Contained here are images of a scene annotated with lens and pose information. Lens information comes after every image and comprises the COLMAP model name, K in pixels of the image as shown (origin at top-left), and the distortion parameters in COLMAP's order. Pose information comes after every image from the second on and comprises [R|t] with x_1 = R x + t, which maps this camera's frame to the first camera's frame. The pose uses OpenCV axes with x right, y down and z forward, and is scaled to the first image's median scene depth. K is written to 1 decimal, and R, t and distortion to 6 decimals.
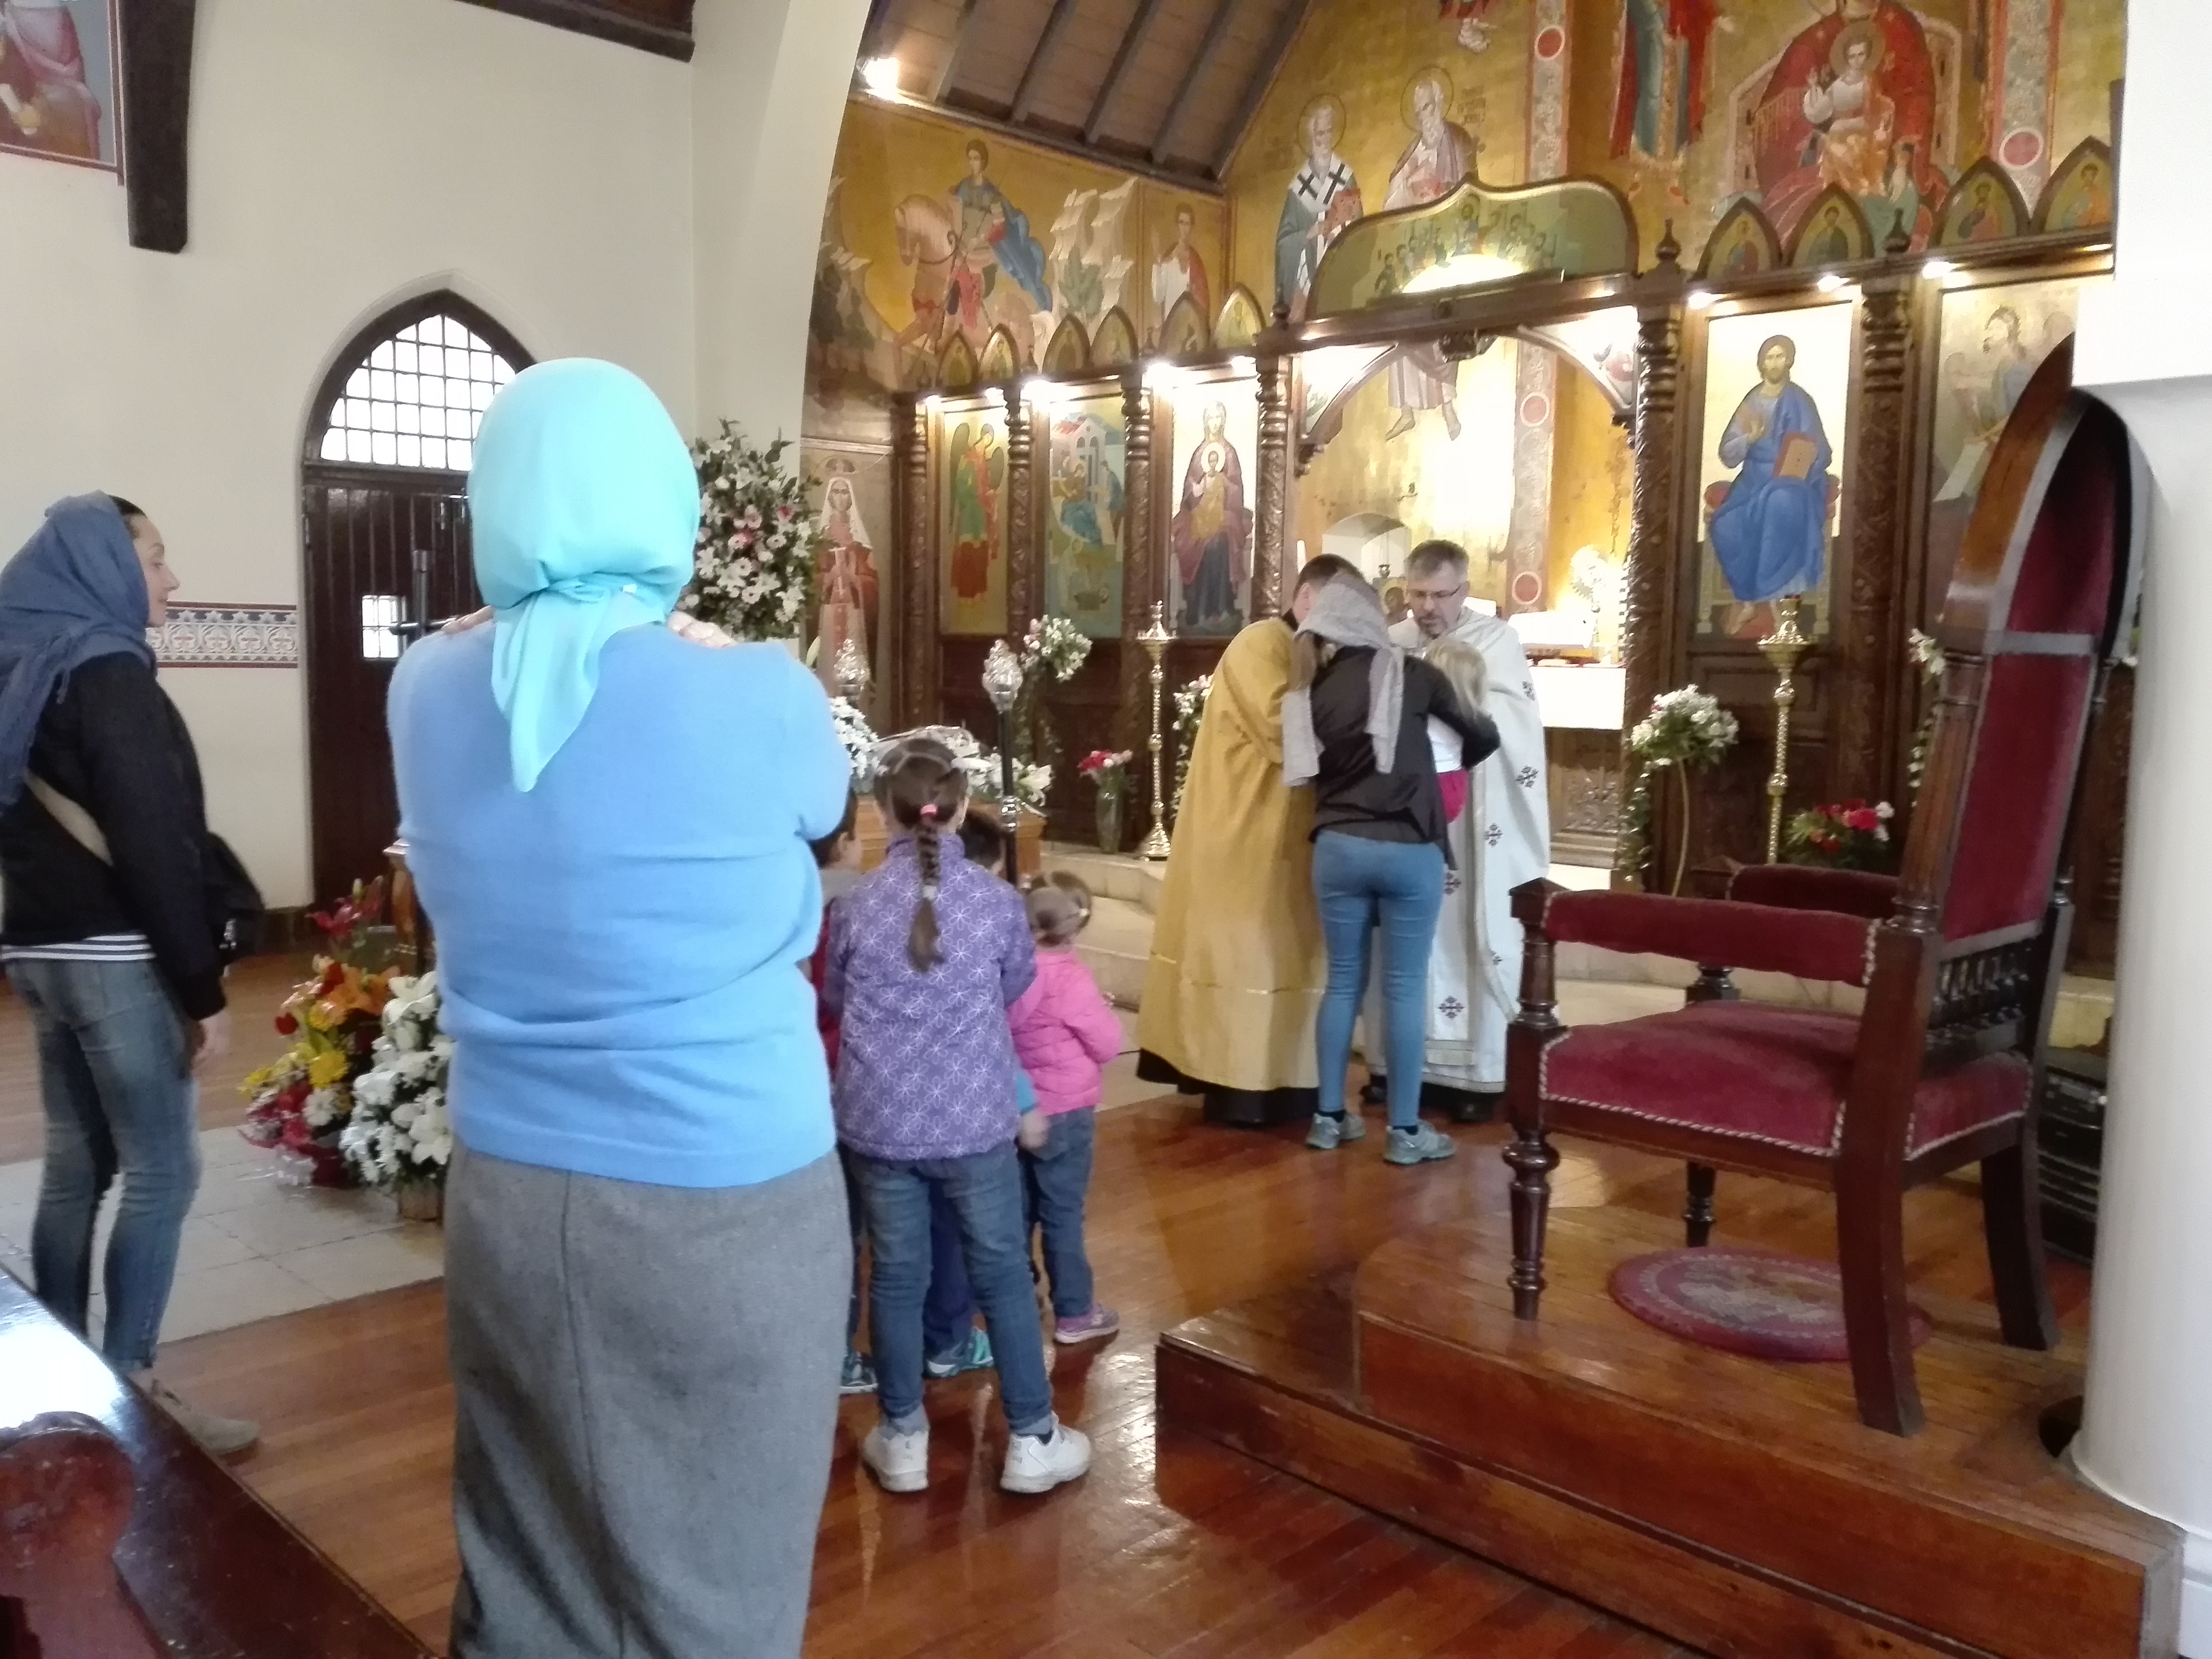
lens RADIAL K [[1797.3, 0, 1084.8], [0, 1797.3, 830.9], [0, 0, 1]] dist [0.026669, -0.061499]
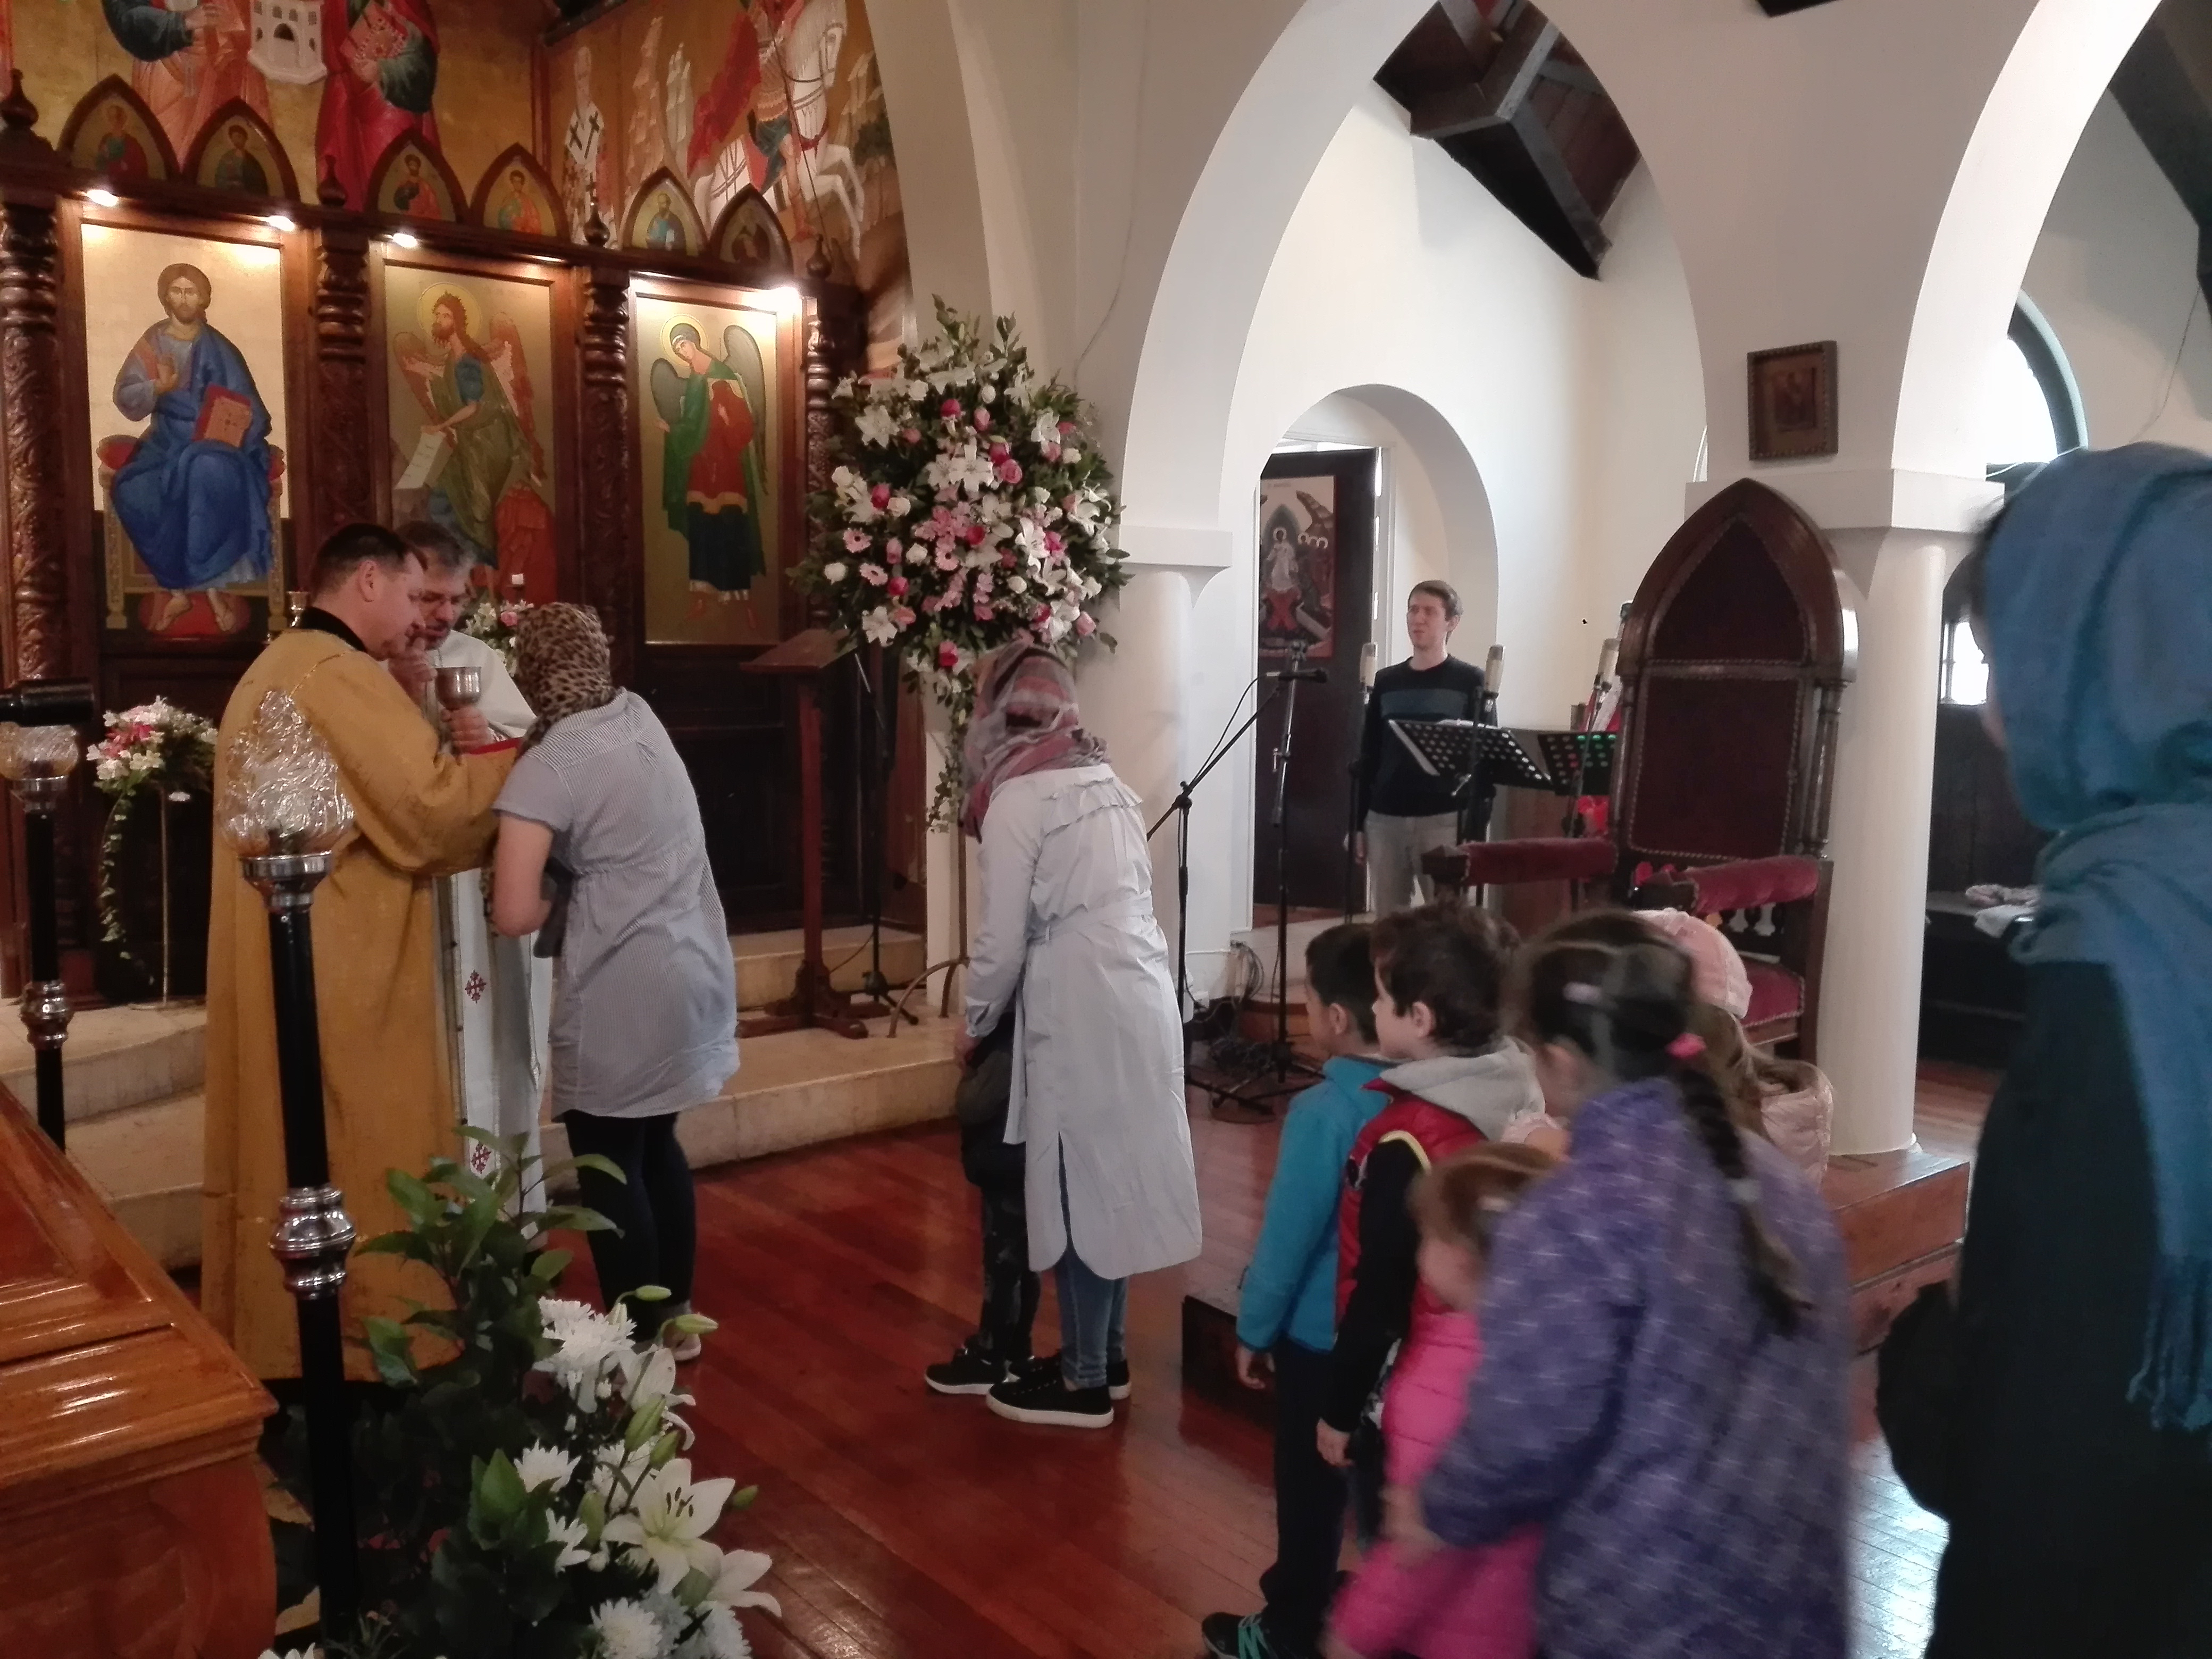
lens RADIAL K [[1797.3, 0, 1100.8], [0, 1797.3, 845.5], [0, 0, 1]] dist [0.026669, -0.061499]
pose [[0.102759, -0.126906, 0.986578, -0.313729], [0.092807, 0.988725, 0.117516, -0.054646], [-0.990367, 0.079485, 0.113378, 0.393293]]
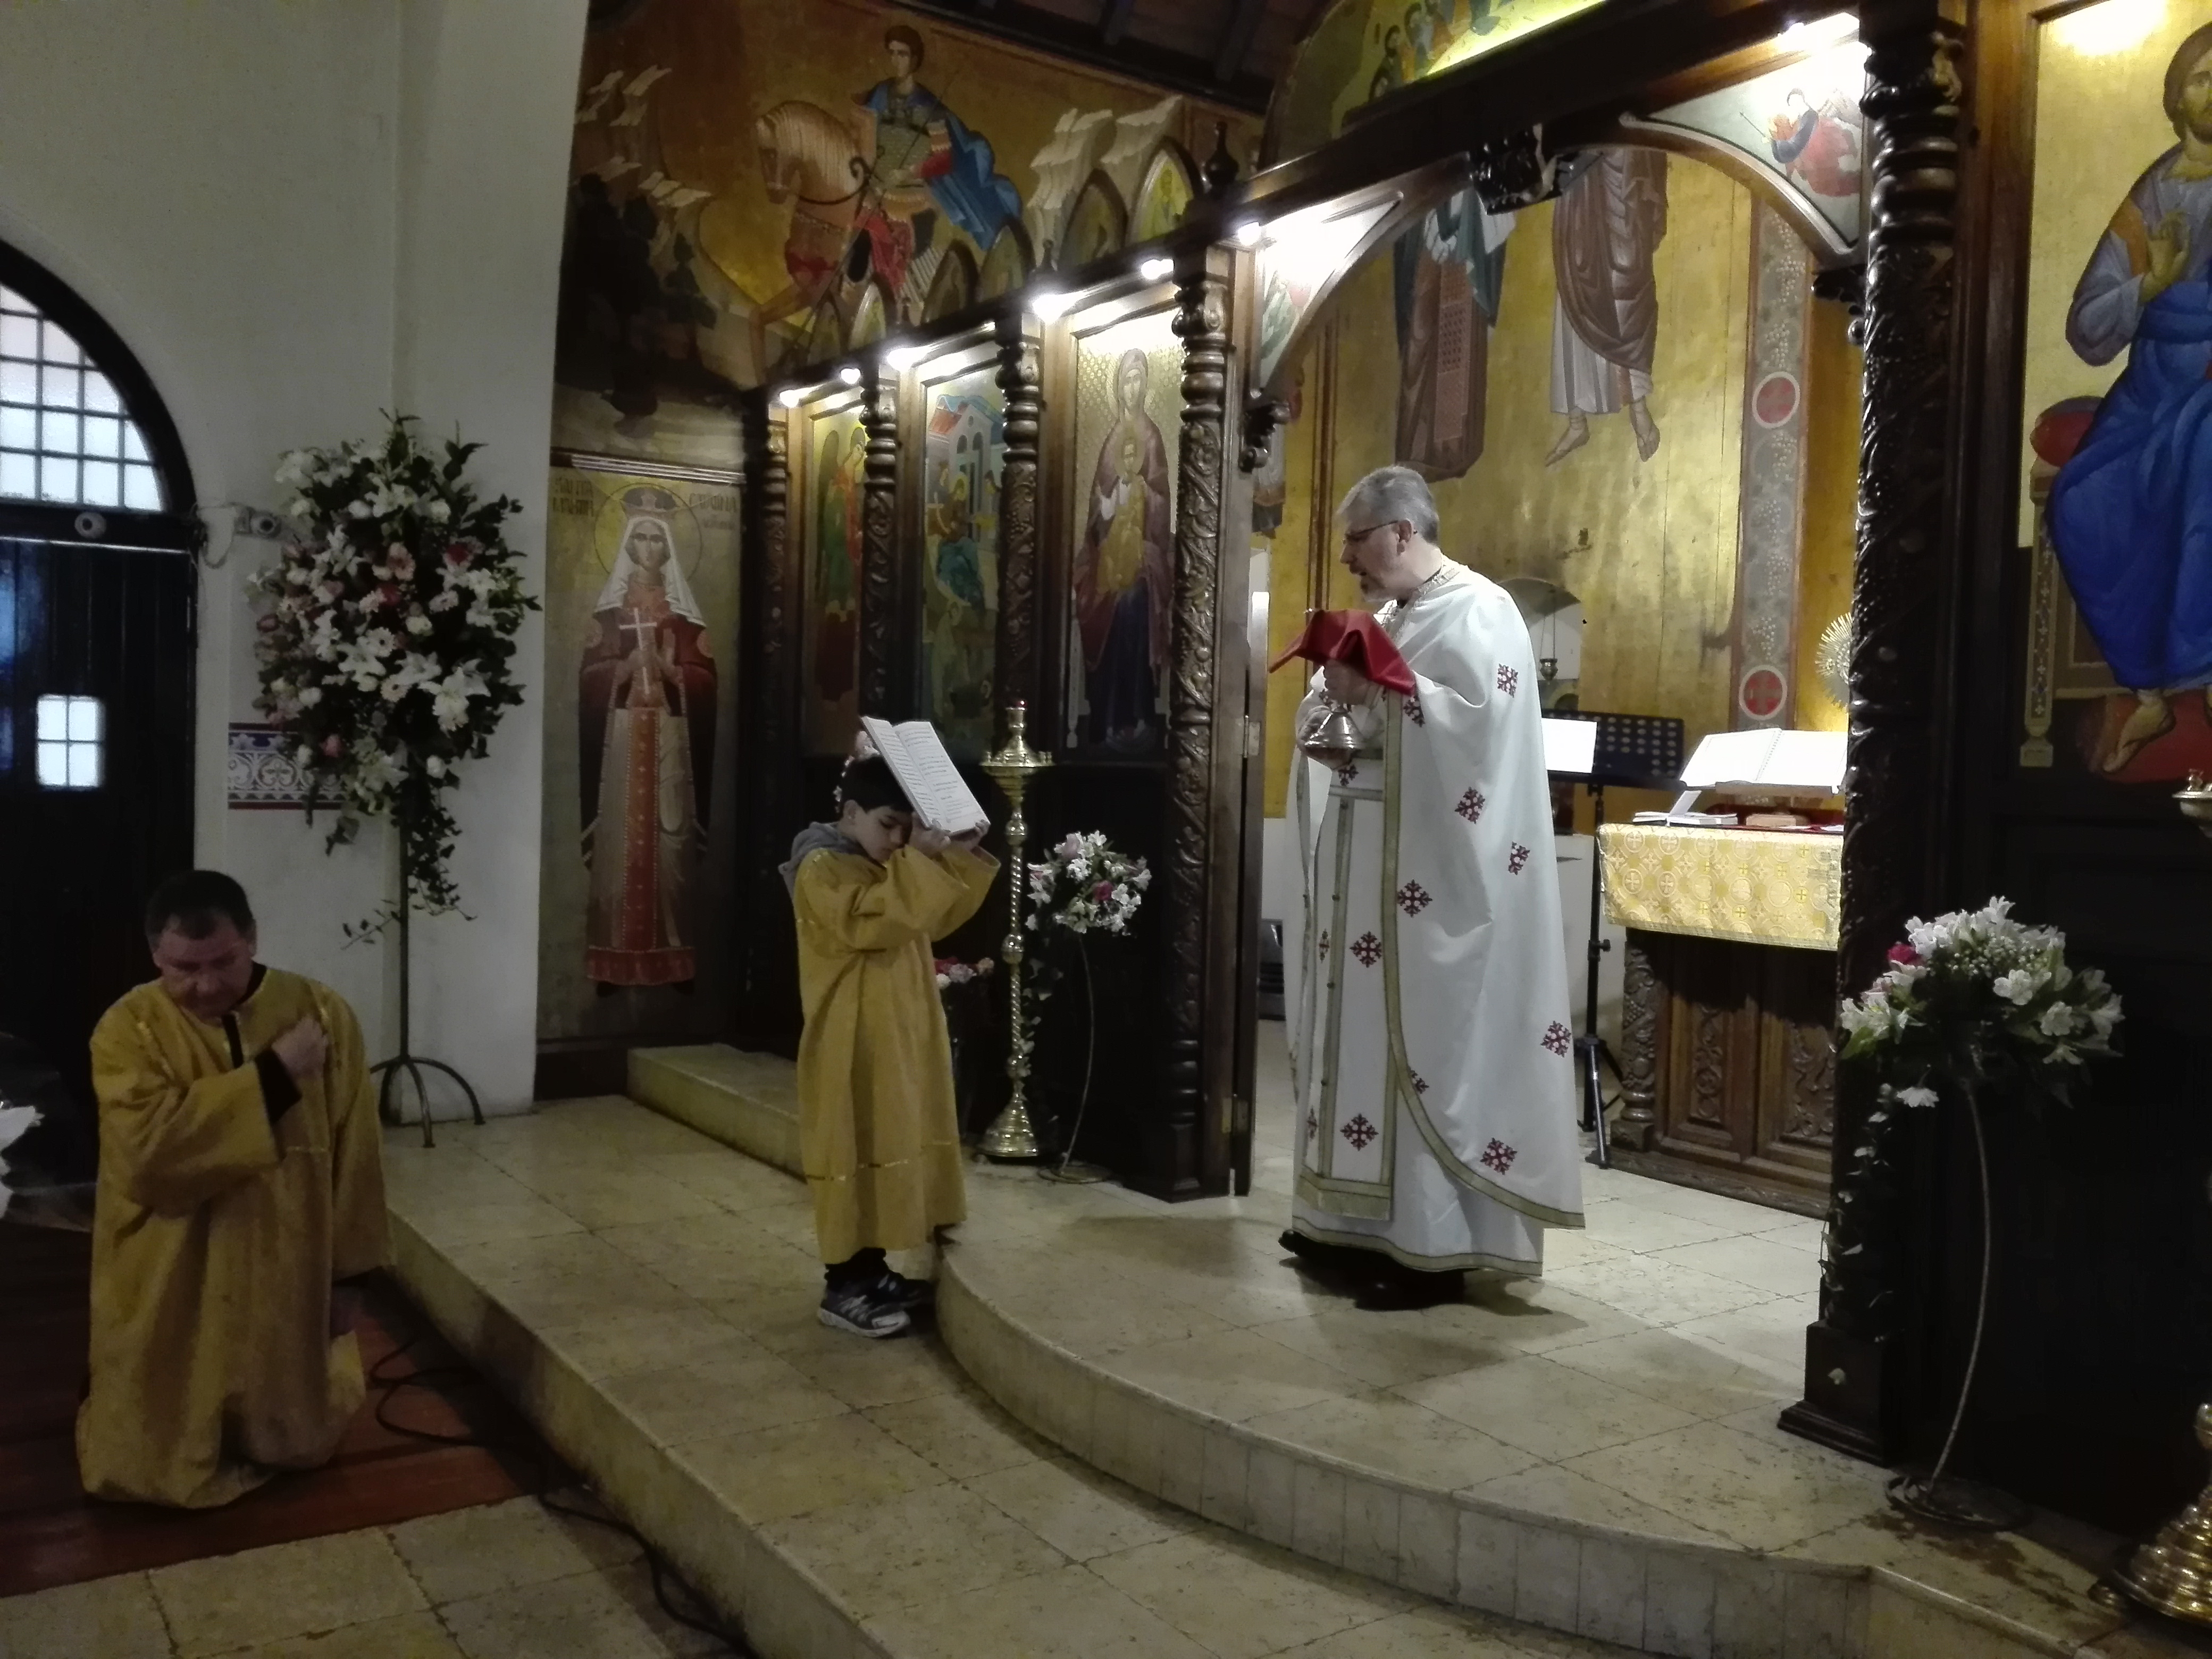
lens RADIAL K [[1797.3, 0, 1109.8], [0, 1797.3, 825.1], [0, 0, 1]] dist [0.026669, -0.061499]
pose [[0.983865, 0.017836, -0.178022, 0.166017], [-0.031051, 0.996941, -0.071730, -0.048019], [0.176198, 0.076100, 0.981409, 0.444725]]
